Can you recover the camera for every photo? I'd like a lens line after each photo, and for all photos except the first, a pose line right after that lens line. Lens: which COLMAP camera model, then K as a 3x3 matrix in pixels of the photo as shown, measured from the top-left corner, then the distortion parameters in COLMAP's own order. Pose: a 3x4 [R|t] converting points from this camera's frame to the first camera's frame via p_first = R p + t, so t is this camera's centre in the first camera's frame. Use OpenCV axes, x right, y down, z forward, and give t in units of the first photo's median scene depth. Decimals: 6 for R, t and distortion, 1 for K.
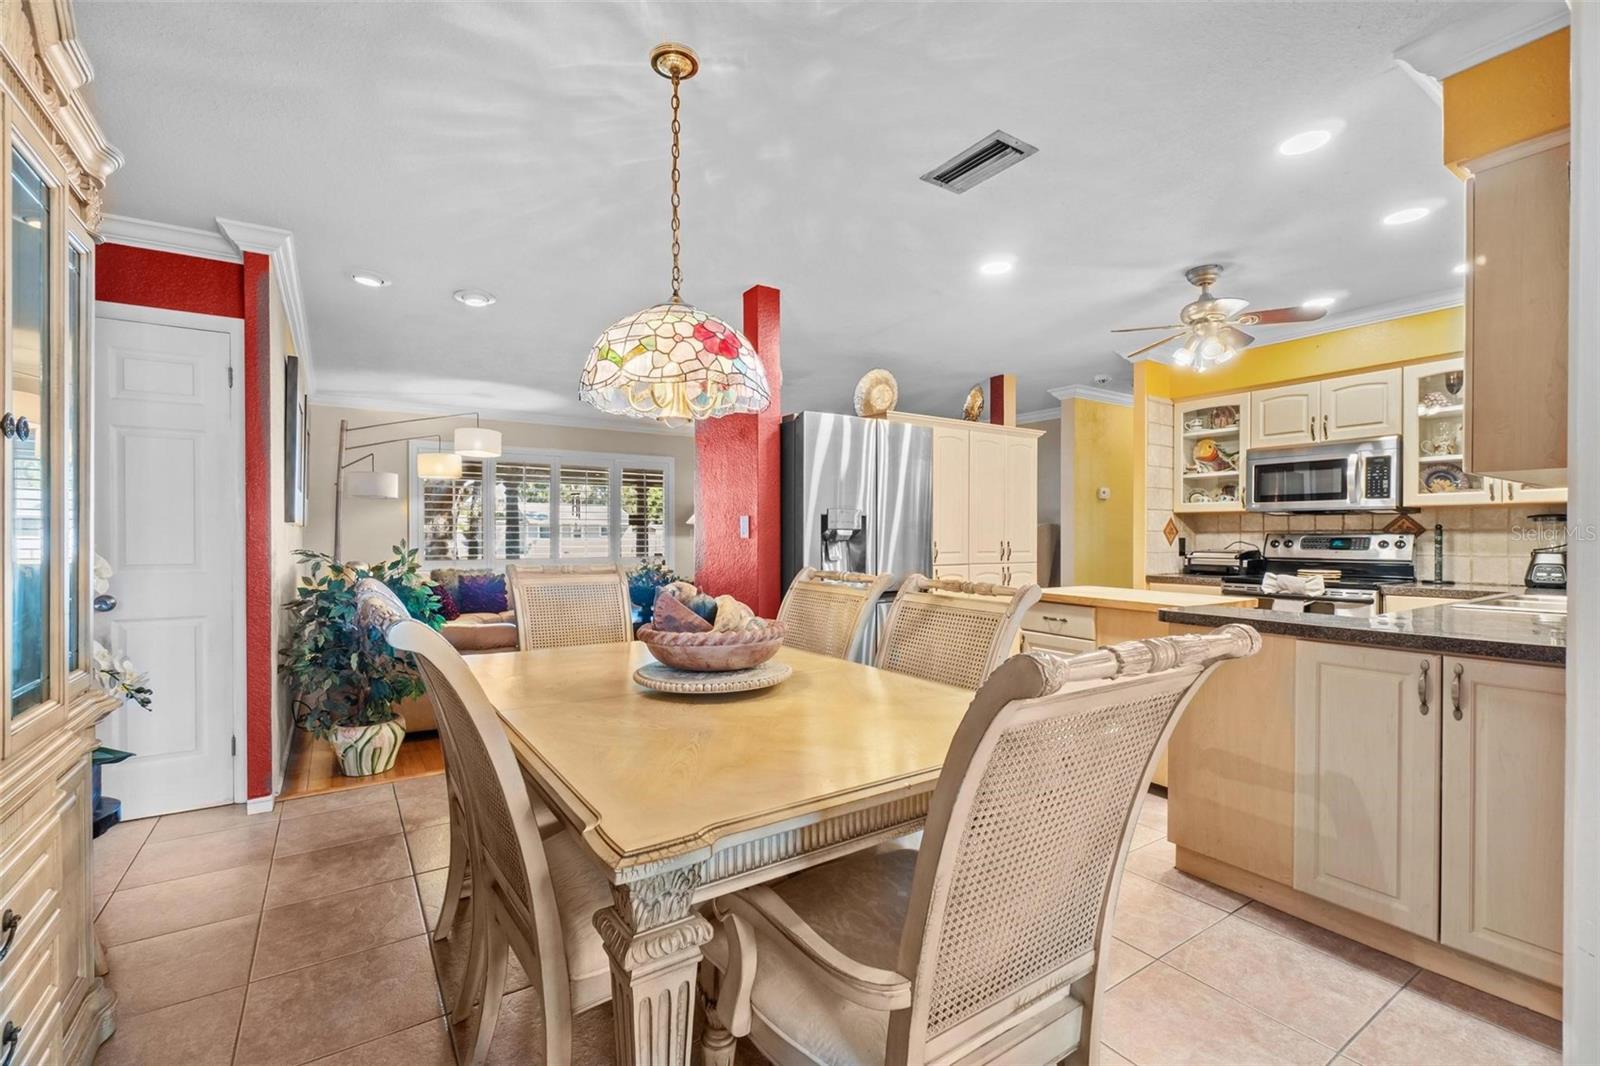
lens RADIAL K [[693.5, 0, 801.6], [0, 693.5, 538.2], [0, 0, 1]] dist [0.000981, 0.000494]
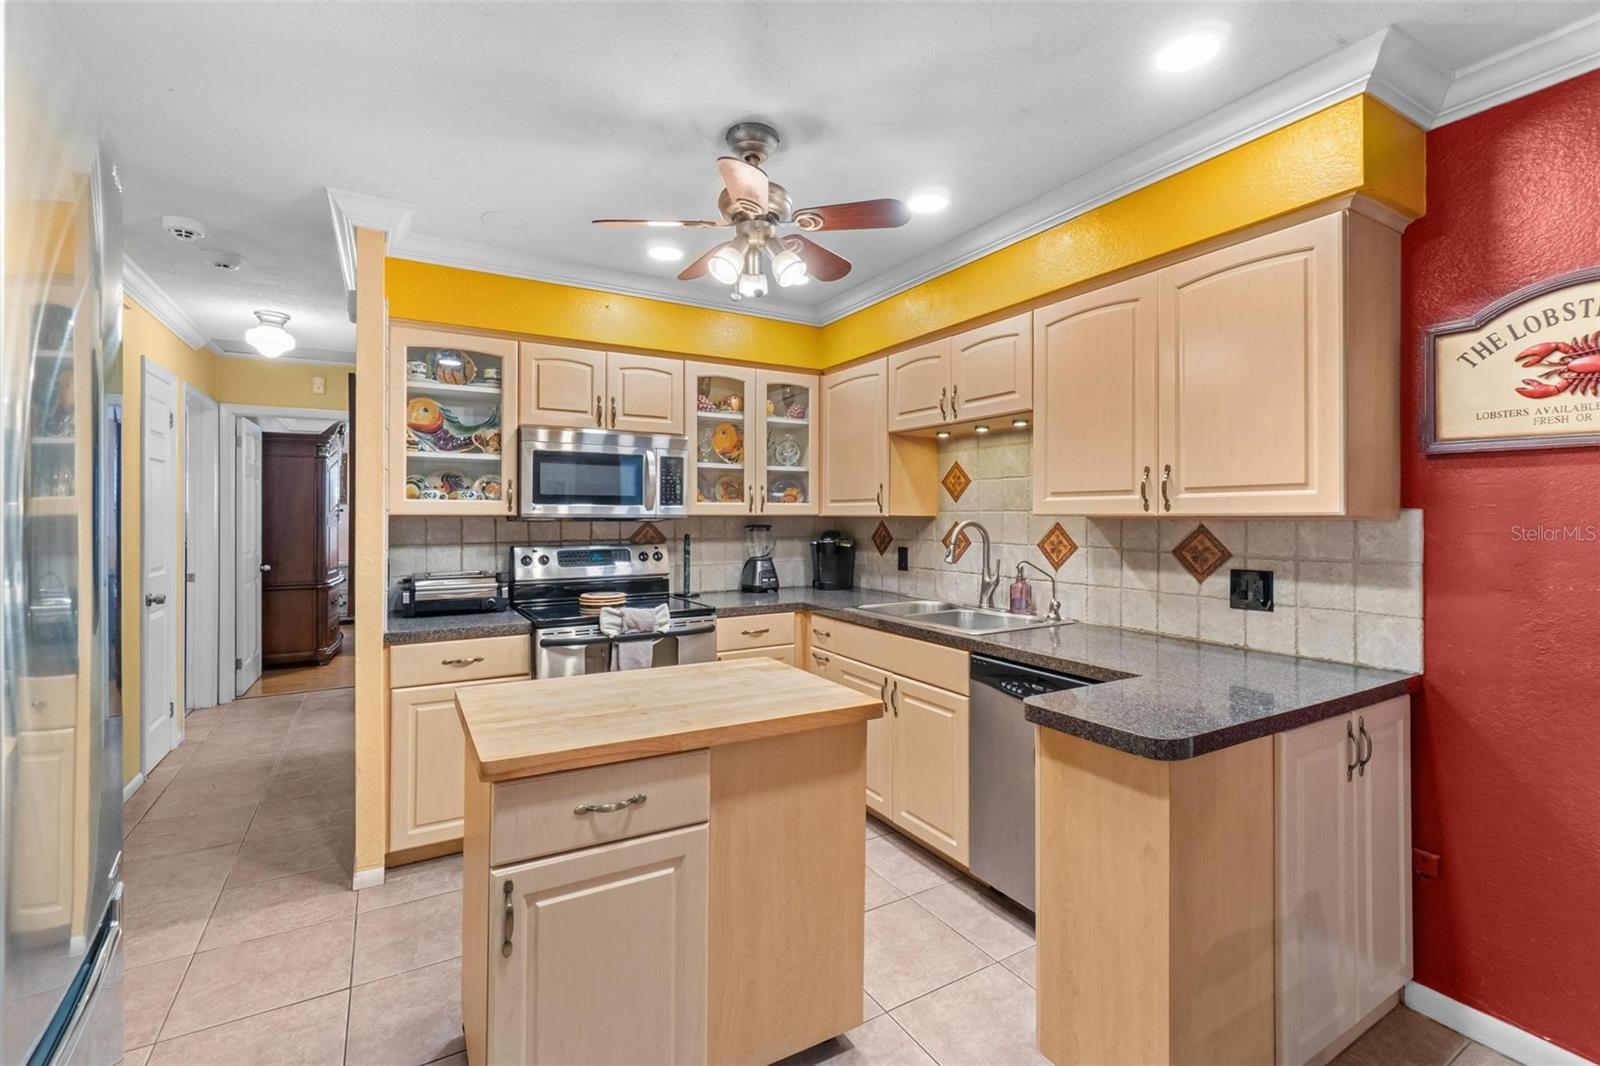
lens RADIAL K [[699.1, 0, 796.4], [0, 699.1, 510.4], [0, 0, 1]] dist [0.000542, 0.000067]
pose [[0.066592, 0.007276, 0.997754, -0.024253], [0.002605, 0.999969, -0.007466, -0.041814], [-0.997777, 0.003096, 0.066571, 0.742516]]
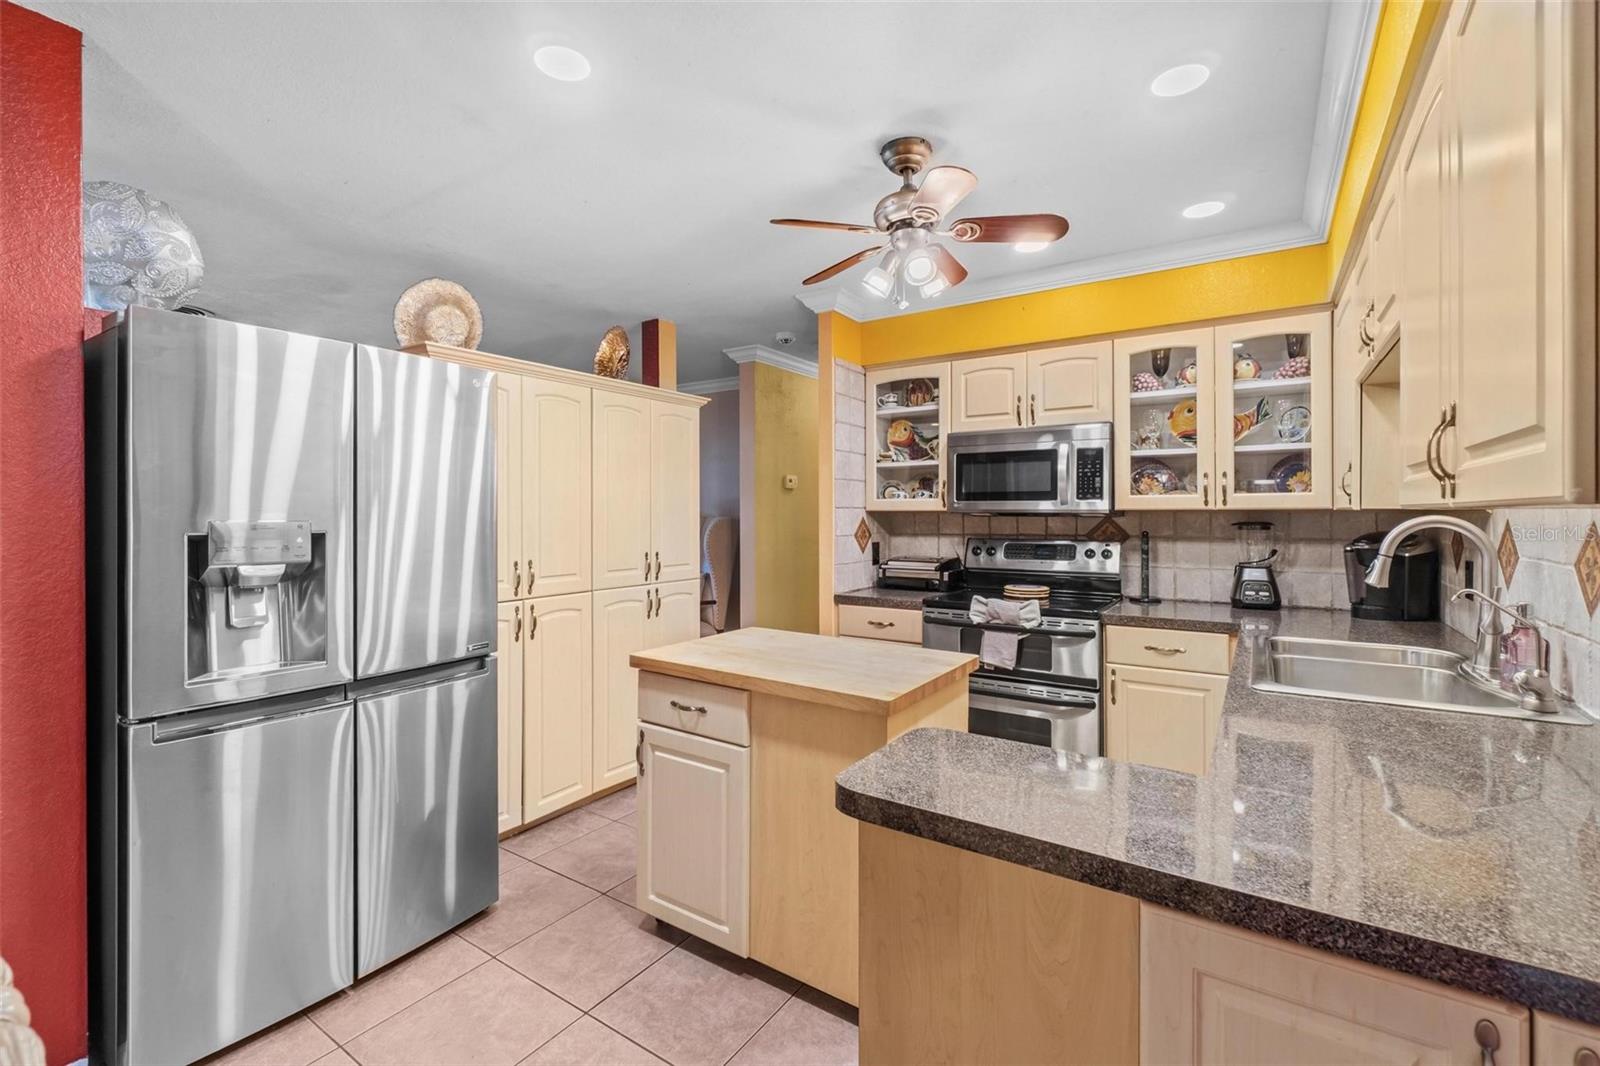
lens RADIAL K [[699.1, 0, 796.4], [0, 699.1, 510.4], [0, 0, 1]] dist [0.000542, 0.000067]
pose [[0.923857, -0.002044, 0.382732, 0.191649], [0.004815, 0.999969, -0.006282, -0.039125], [-0.382707, 0.007646, 0.923838, 0.357407]]
